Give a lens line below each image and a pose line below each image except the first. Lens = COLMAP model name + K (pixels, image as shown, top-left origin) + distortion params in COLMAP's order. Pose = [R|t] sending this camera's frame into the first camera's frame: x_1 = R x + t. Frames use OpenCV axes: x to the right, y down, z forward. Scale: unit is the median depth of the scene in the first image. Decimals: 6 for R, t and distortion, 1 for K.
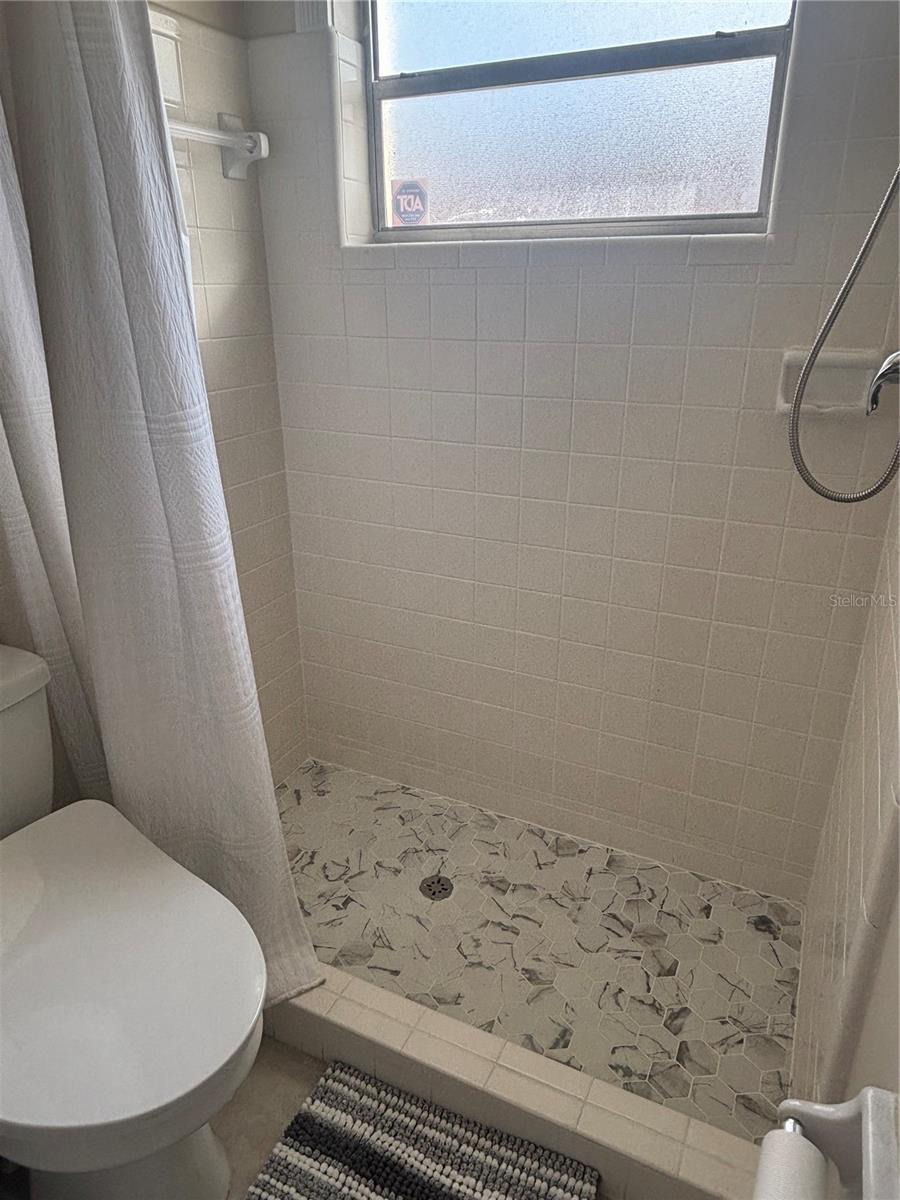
lens RADIAL K [[787.7, 0, 454.4], [0, 787.7, 593.2], [0, 0, 1]] dist [0.037744, -0.054547]
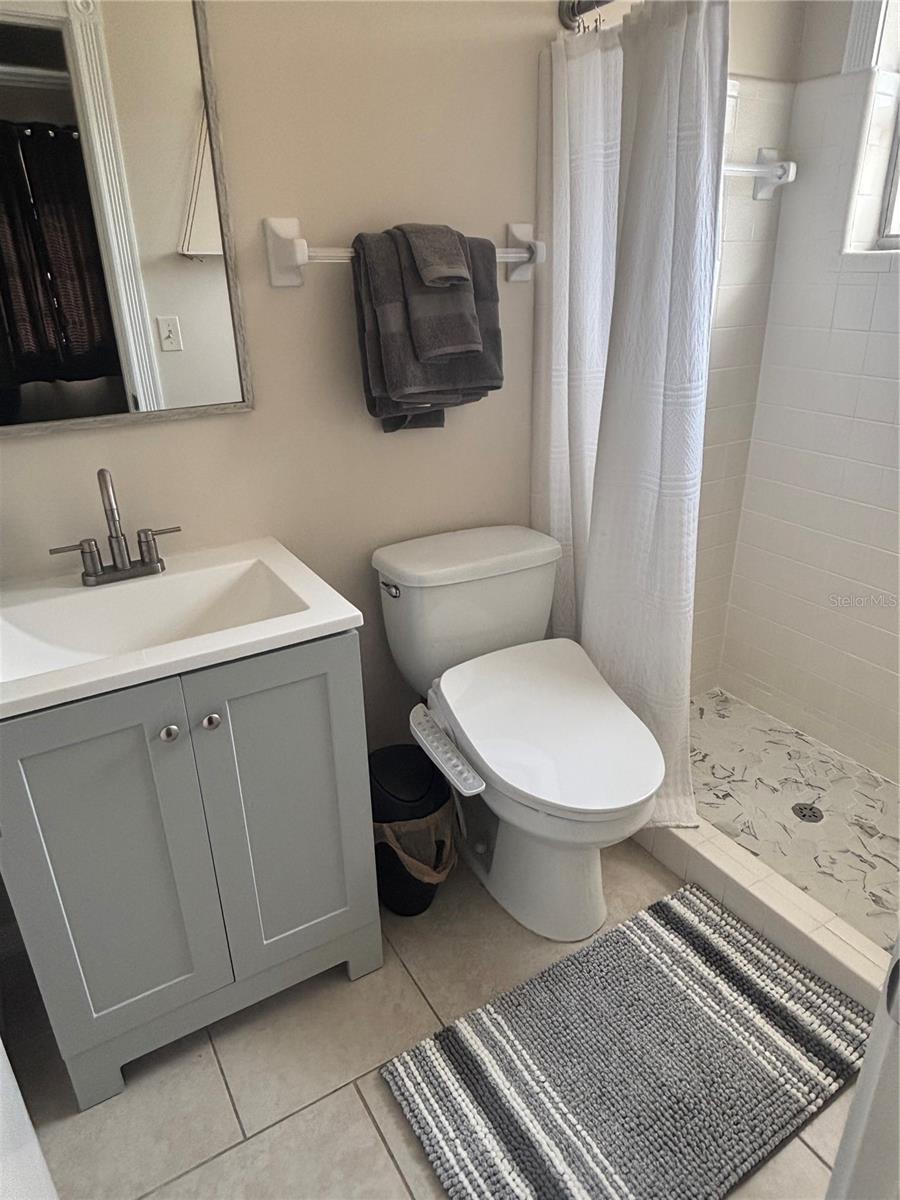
lens RADIAL K [[787.7, 0, 455.6], [0, 787.7, 590.4], [0, 0, 1]] dist [0.037744, -0.054547]
pose [[0.842549, 0.202752, -0.499003, 0.079399], [-0.189919, 0.978774, 0.077017, 0.090171], [0.504026, 0.029879, 0.863171, -0.375056]]
